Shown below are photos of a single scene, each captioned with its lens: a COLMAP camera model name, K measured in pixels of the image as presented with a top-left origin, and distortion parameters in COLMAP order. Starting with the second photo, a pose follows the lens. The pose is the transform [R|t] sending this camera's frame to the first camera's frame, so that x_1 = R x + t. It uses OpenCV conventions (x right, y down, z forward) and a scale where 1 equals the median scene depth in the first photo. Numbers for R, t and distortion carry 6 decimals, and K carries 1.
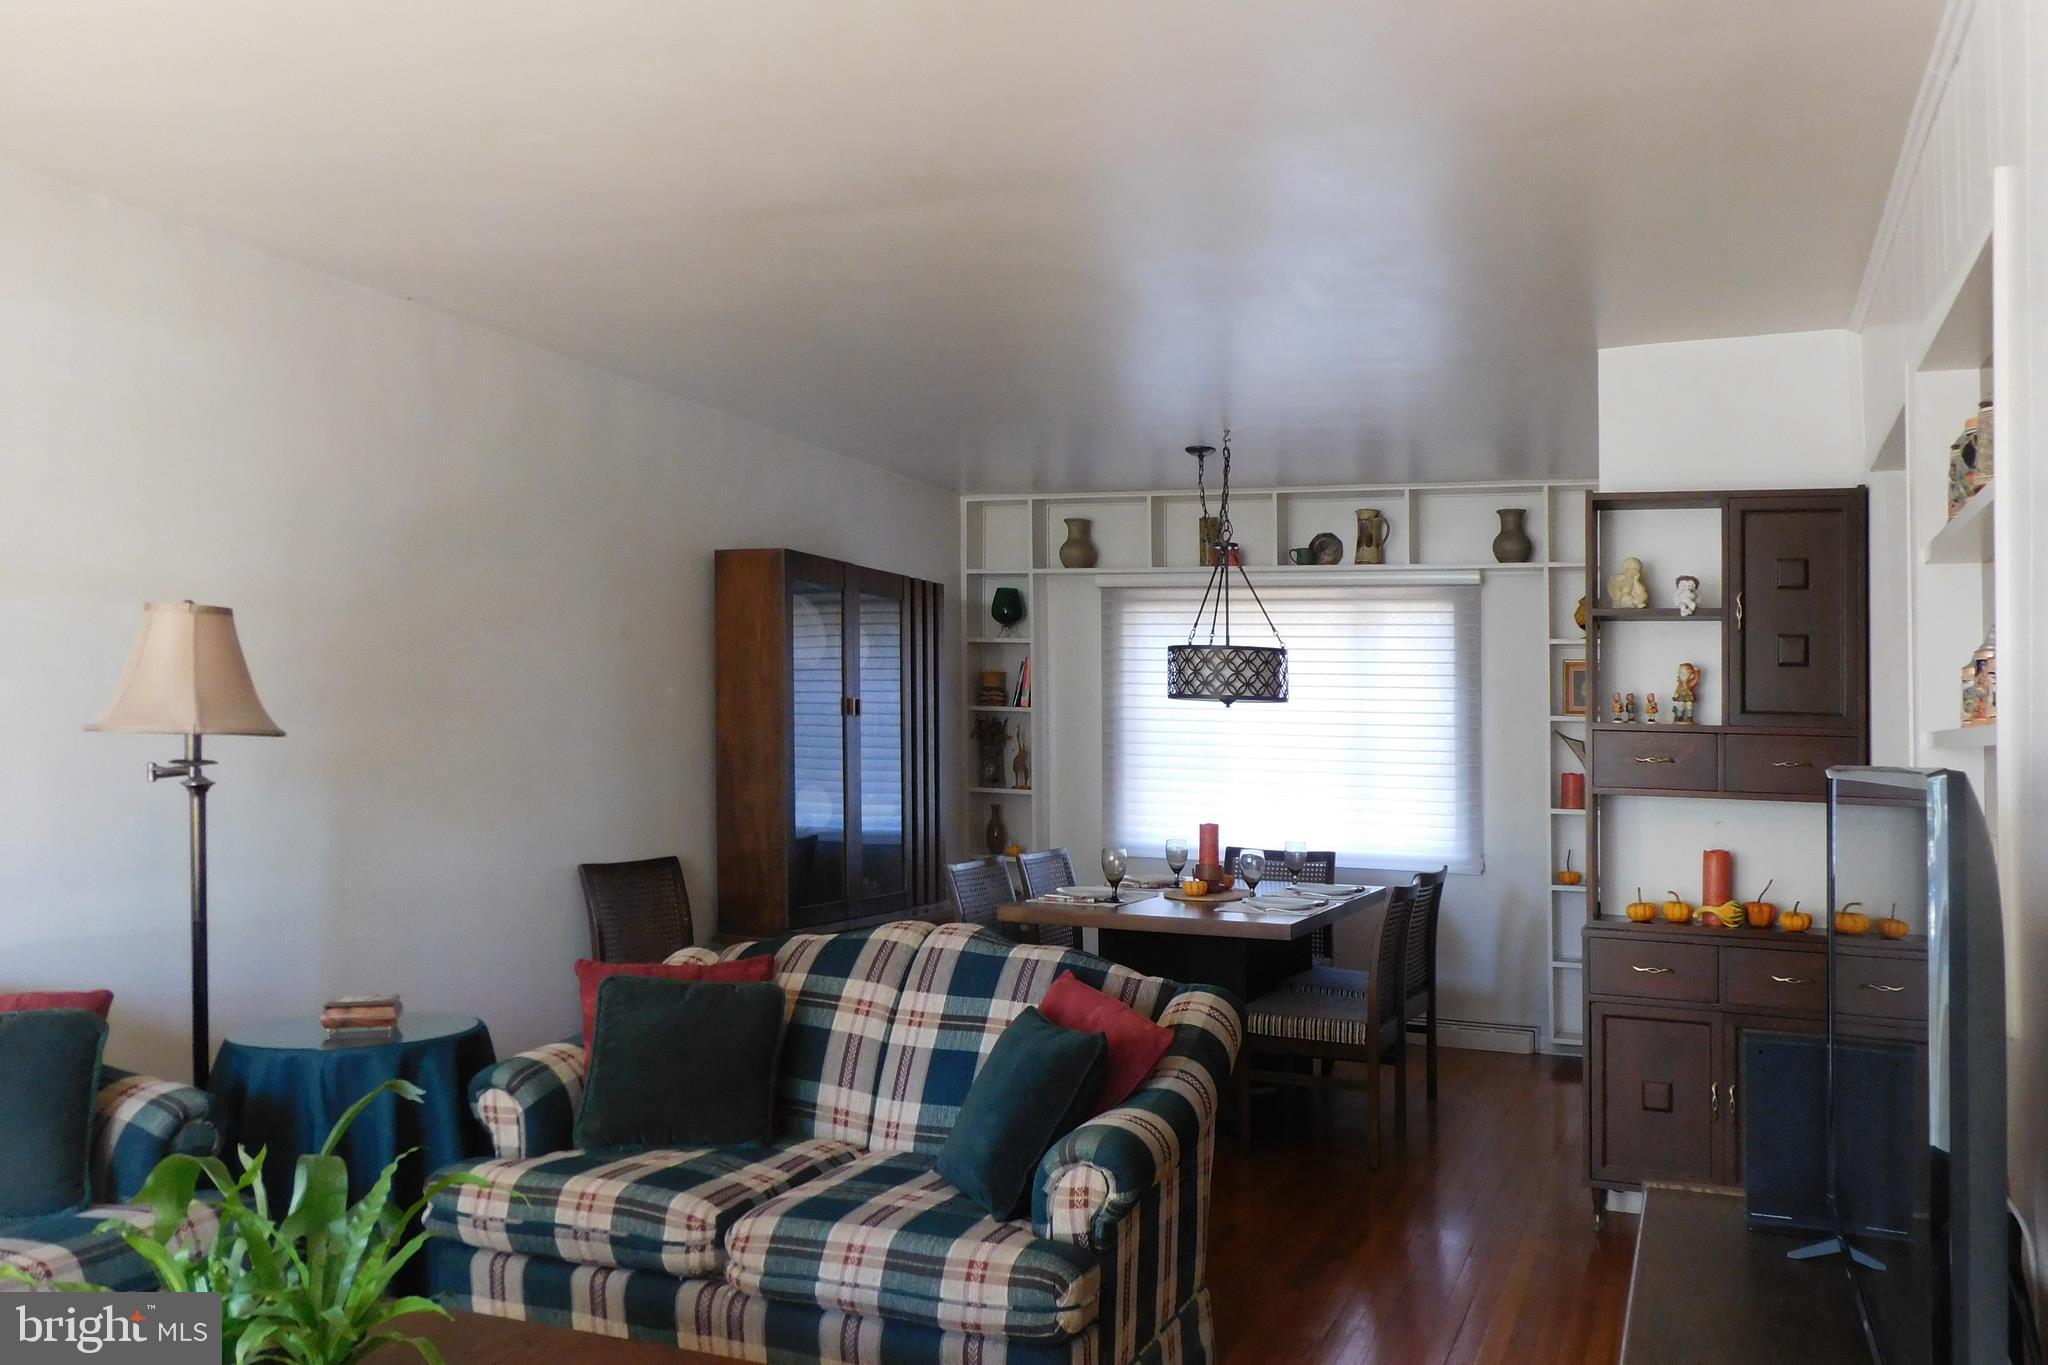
lens RADIAL K [[1603.8, 0, 1051.8], [0, 1603.8, 706.5], [0, 0, 1]] dist [-0.016037, 0.004339]
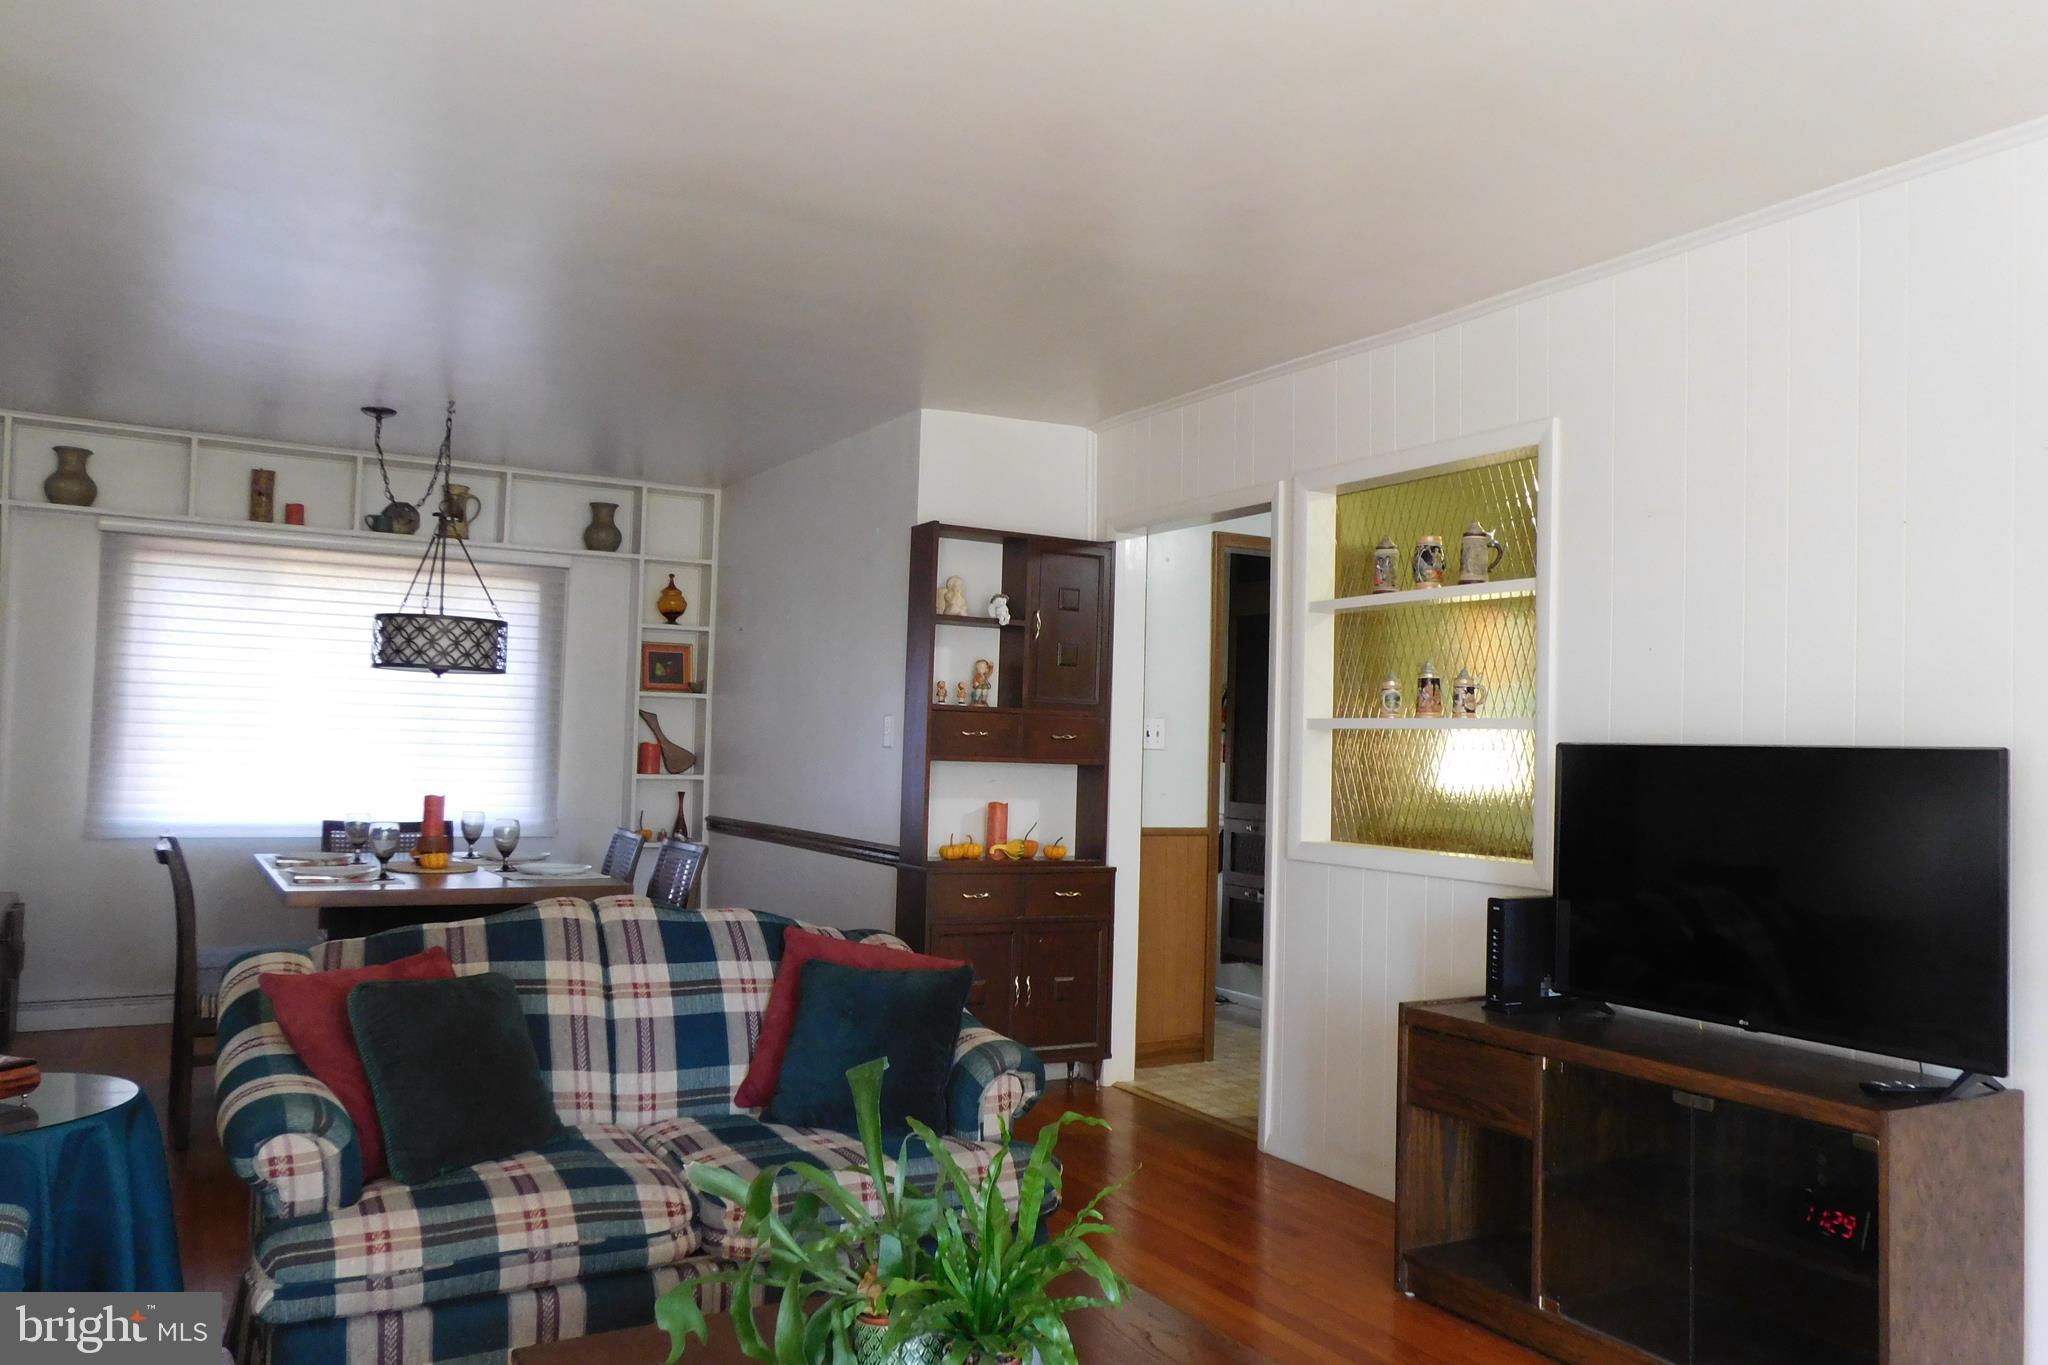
lens RADIAL K [[1552.8, 0, 1026.5], [0, 1552.8, 617.0], [0, 0, 1]] dist [-0.024047, 0.053825]
pose [[0.654459, 0.057762, 0.753888, -0.534528], [-0.029330, 0.998267, -0.051024, 0.001994], [-0.755529, 0.011282, 0.655019, 0.137825]]
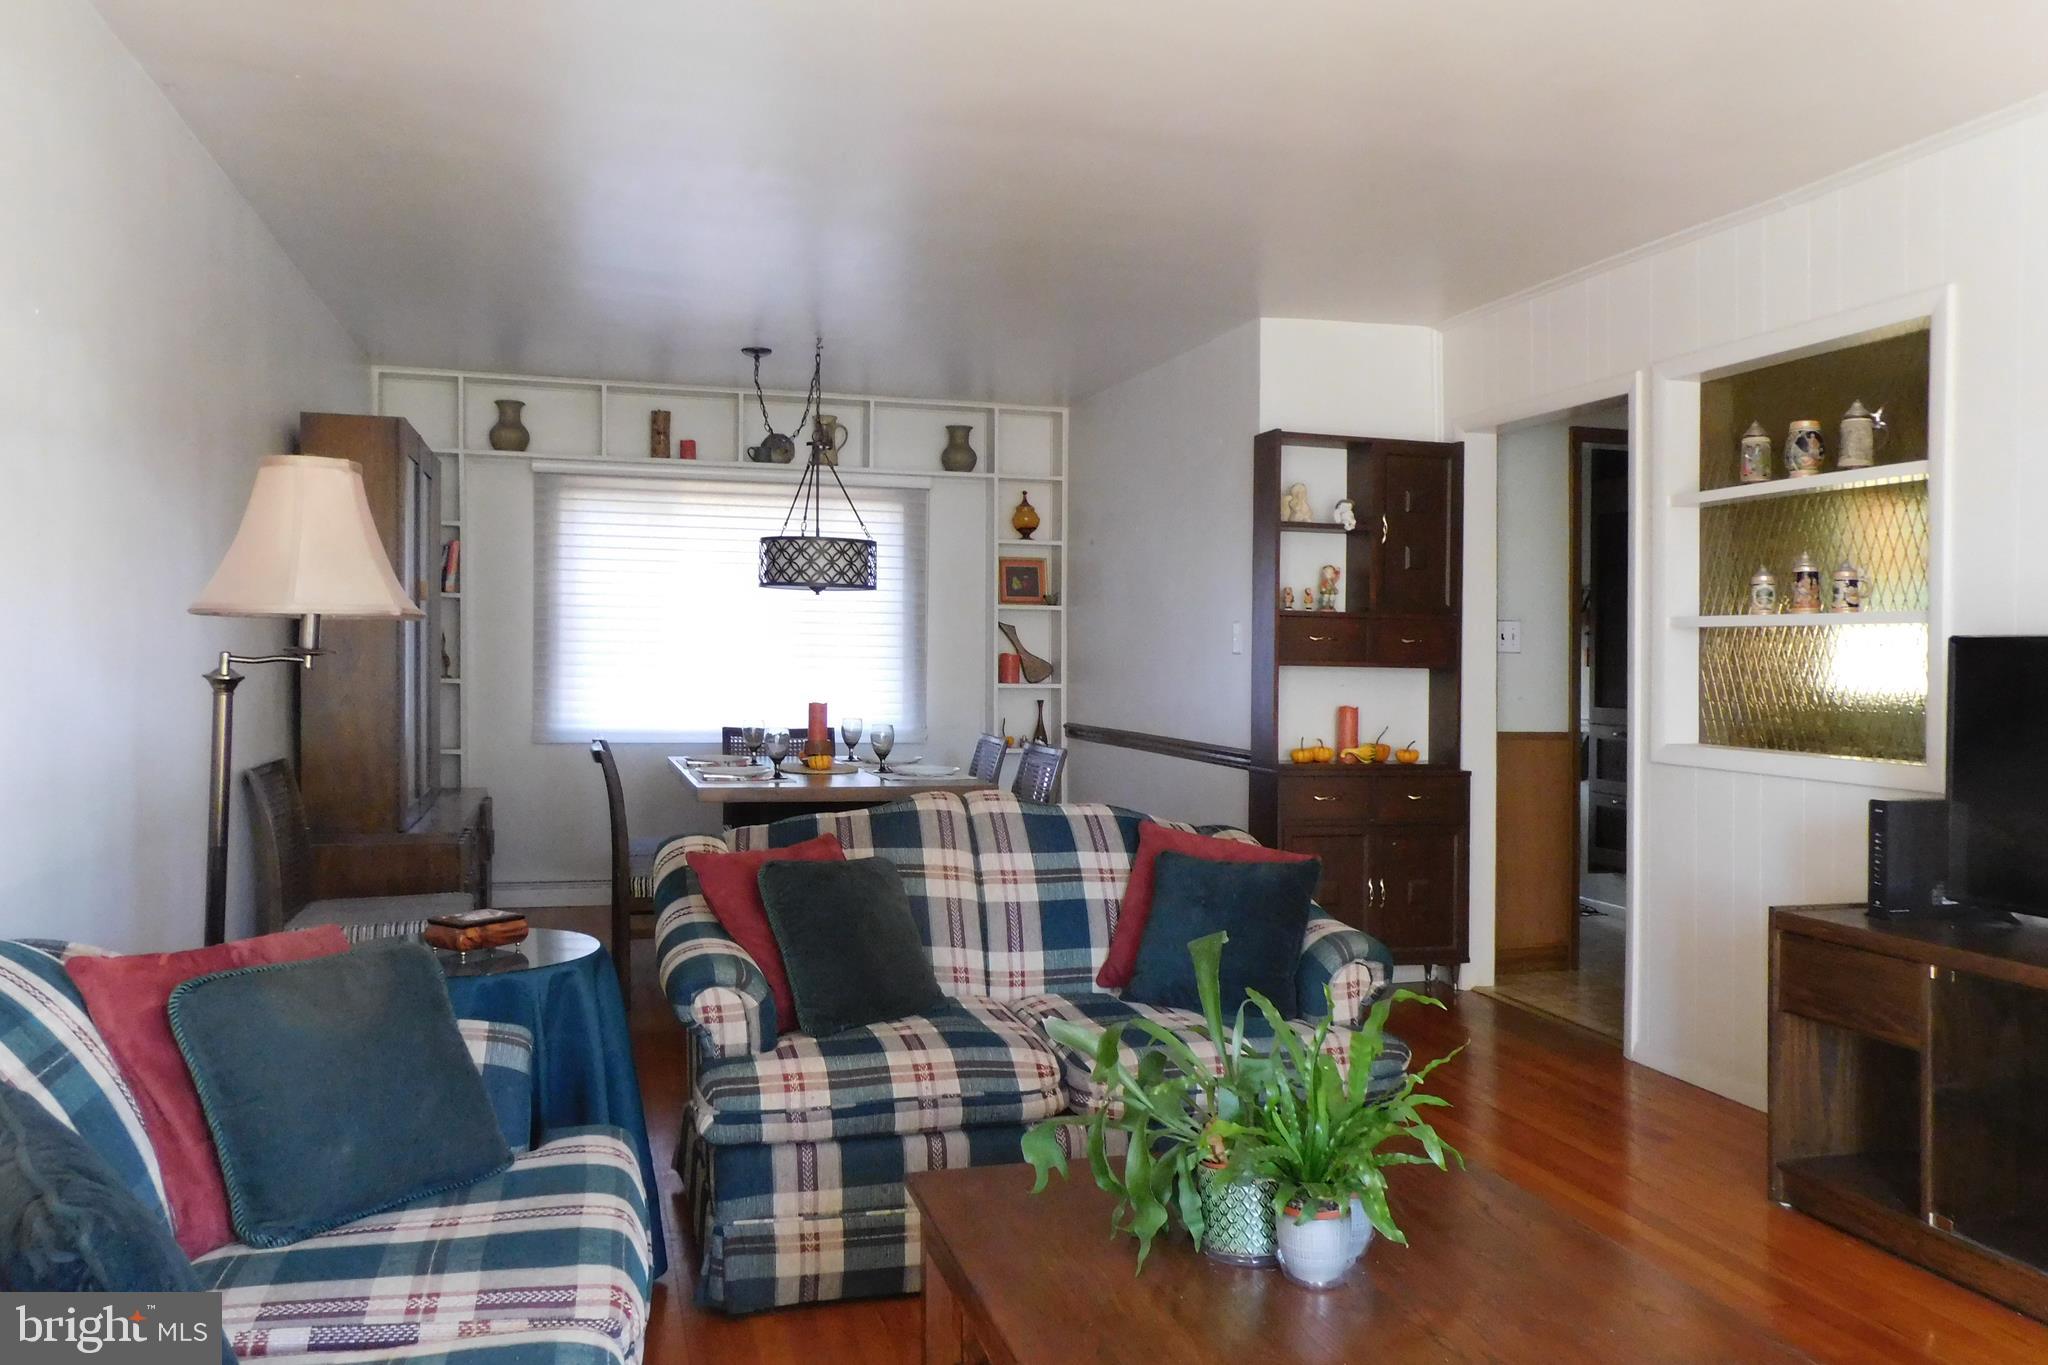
lens RADIAL K [[1552.8, 0, 1000.0], [0, 1552.8, 615.7], [0, 0, 1]] dist [-0.024047, 0.053825]
pose [[0.817144, 0.001840, 0.576431, -0.554580], [-0.009117, 0.999911, 0.009732, 0.004727], [-0.576362, -0.013208, 0.817088, 0.110402]]
